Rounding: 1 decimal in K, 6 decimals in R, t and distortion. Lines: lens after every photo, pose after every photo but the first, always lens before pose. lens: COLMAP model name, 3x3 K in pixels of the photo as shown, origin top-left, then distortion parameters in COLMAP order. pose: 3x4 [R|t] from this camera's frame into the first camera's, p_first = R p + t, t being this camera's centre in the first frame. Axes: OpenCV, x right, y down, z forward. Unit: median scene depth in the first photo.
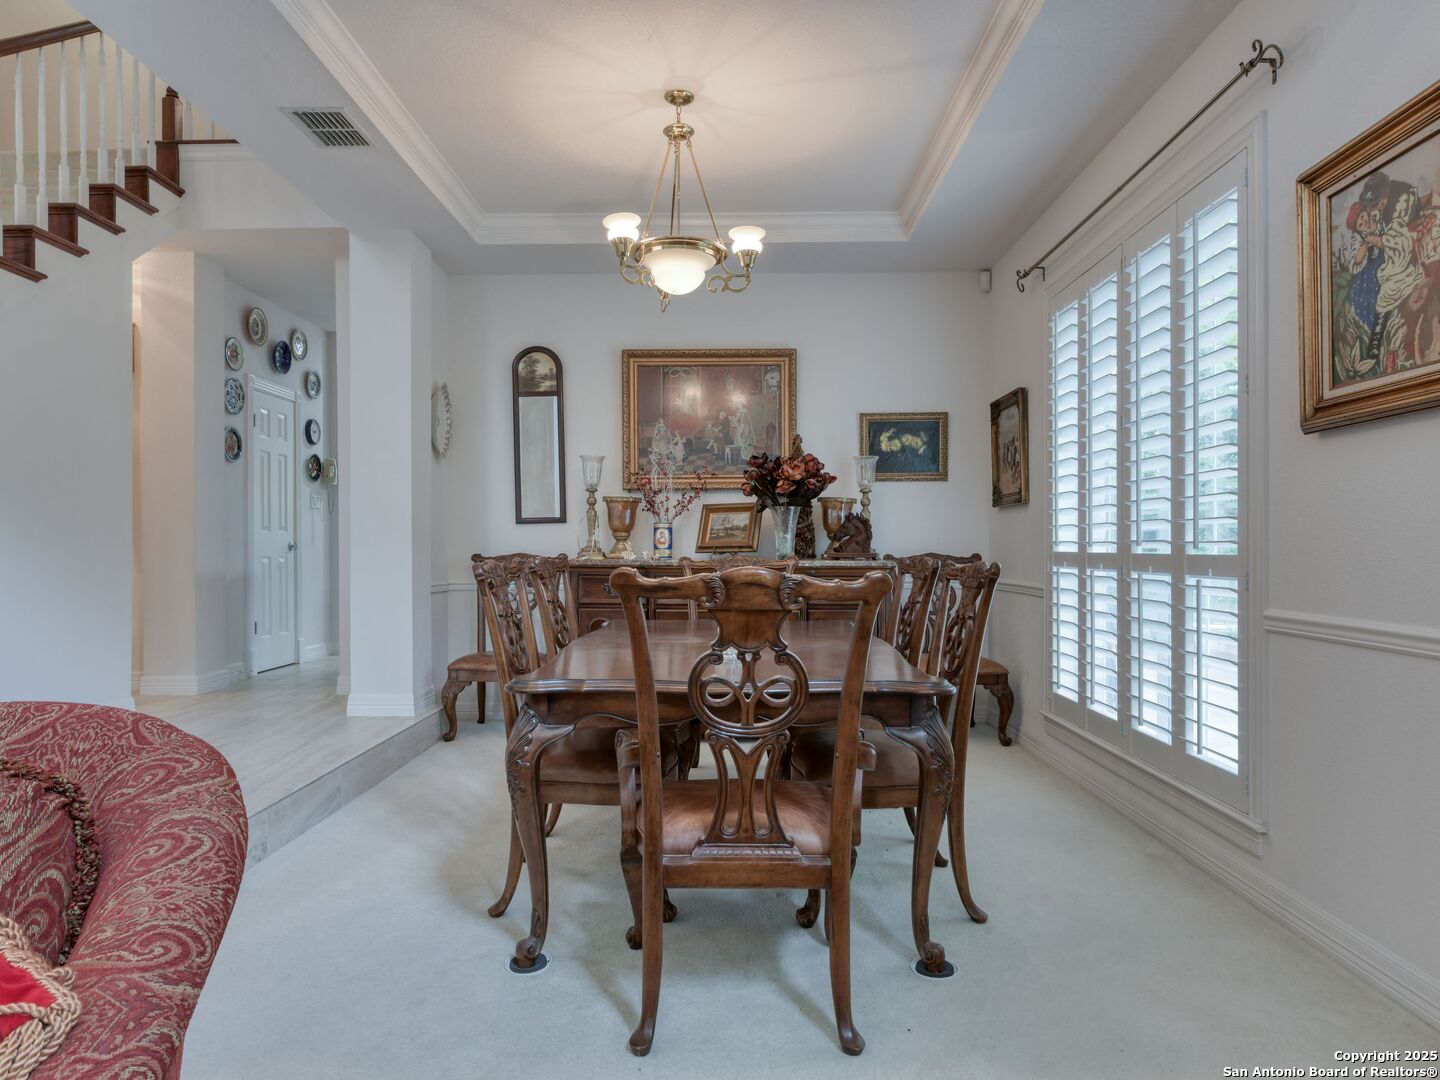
lens RADIAL K [[910.0, 0, 720.0], [0, 910.0, 540.0], [0, 0, 1]] dist [-0.002032, -0.000144]
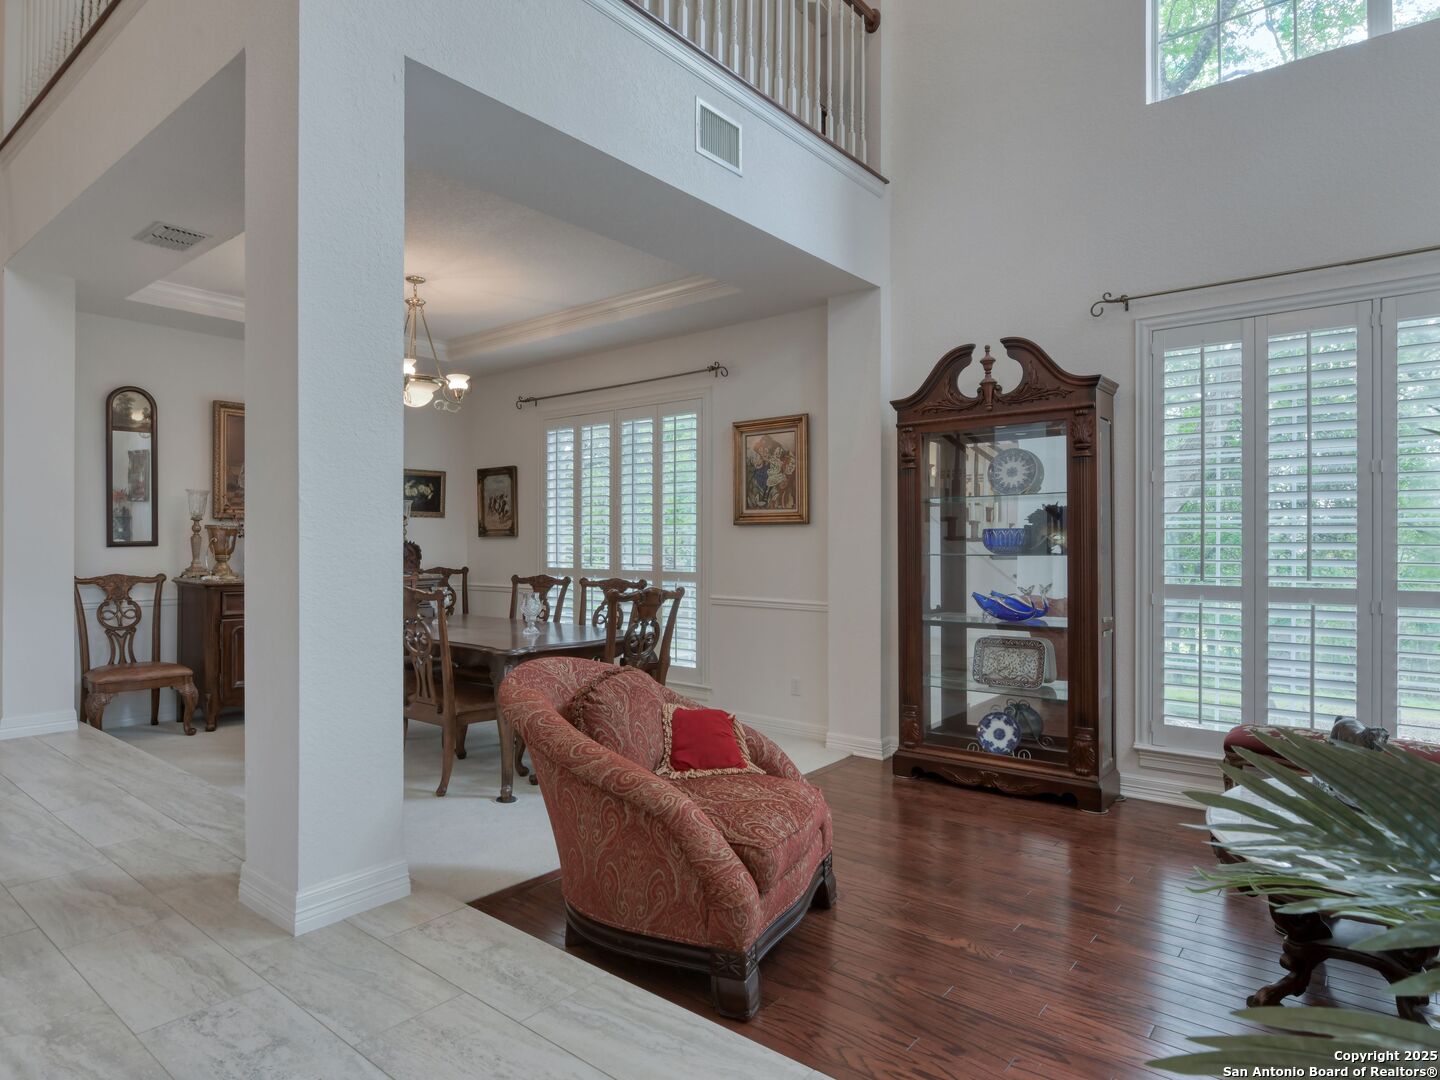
lens RADIAL K [[813.2, 0, 720.0], [0, 813.2, 540.0], [0, 0, 1]] dist [-0.002119, -0.000737]
pose [[0.617074, 0.011019, 0.786828, -0.621963], [-0.011433, 0.999922, -0.005037, -0.034696], [-0.786822, -0.005888, 0.617152, -0.194414]]
